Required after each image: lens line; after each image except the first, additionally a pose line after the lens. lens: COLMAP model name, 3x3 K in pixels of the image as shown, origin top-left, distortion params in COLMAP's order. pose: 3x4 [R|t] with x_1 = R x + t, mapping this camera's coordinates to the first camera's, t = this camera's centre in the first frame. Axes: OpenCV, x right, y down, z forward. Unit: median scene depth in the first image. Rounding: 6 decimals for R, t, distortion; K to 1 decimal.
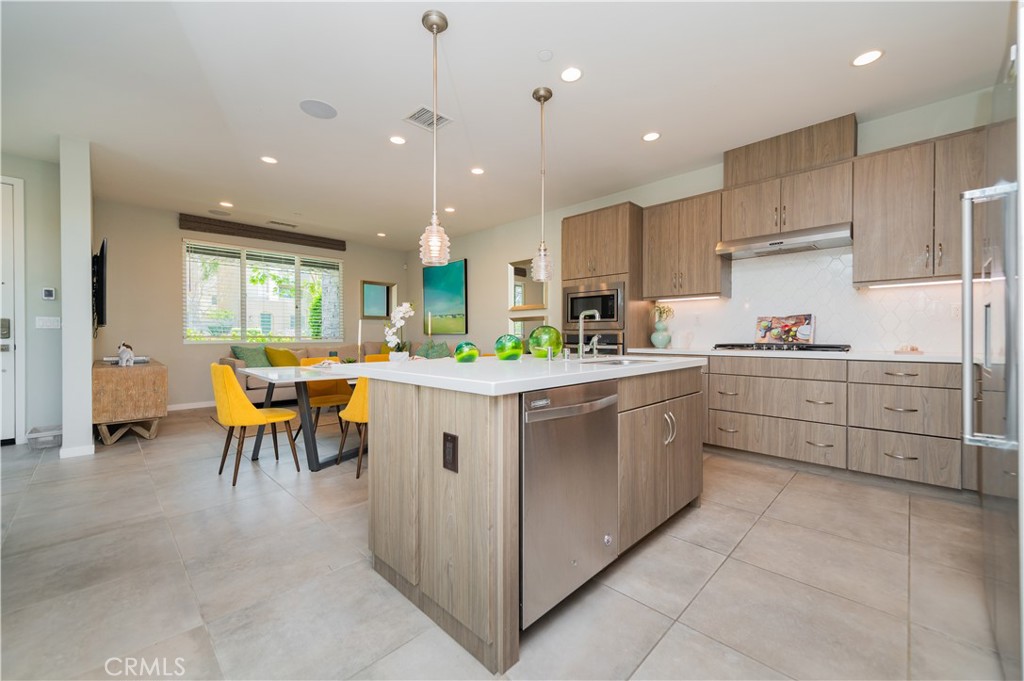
lens RADIAL K [[403.2, 0, 512.0], [0, 403.2, 340.5], [0, 0, 1]] dist [0.000208, 0.000020]
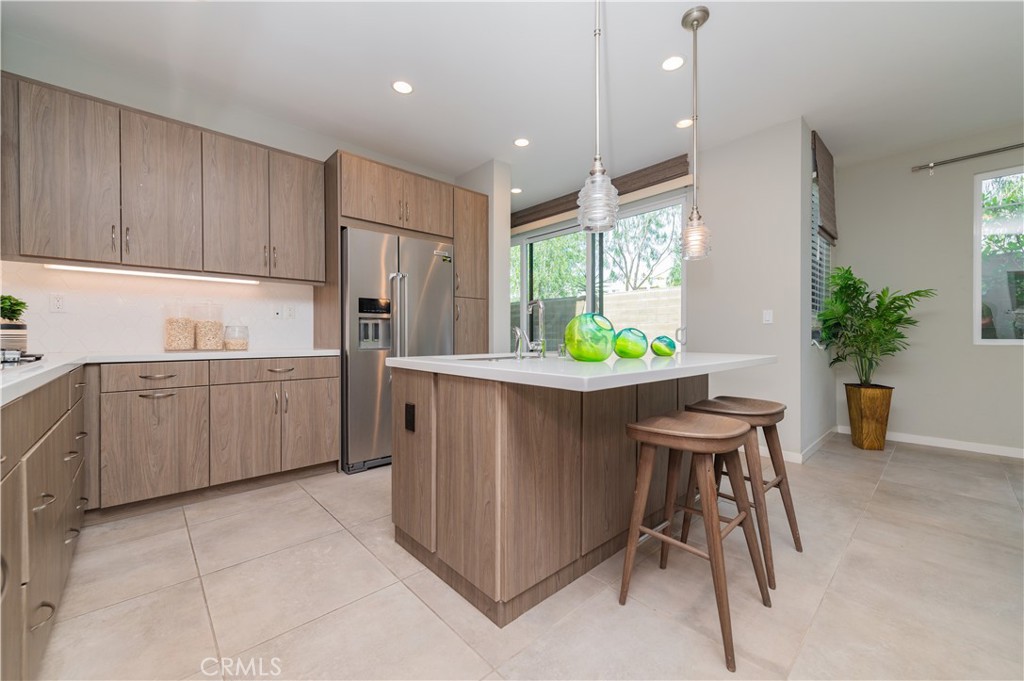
lens RADIAL K [[403.2, 0, 512.0], [0, 403.2, 340.5], [0, 0, 1]] dist [0.000208, 0.000020]
pose [[-0.998982, 0.003038, 0.045000, 0.215111], [0.003765, 0.999863, 0.016090, -0.003459], [-0.044945, 0.016243, -0.998857, 1.961783]]
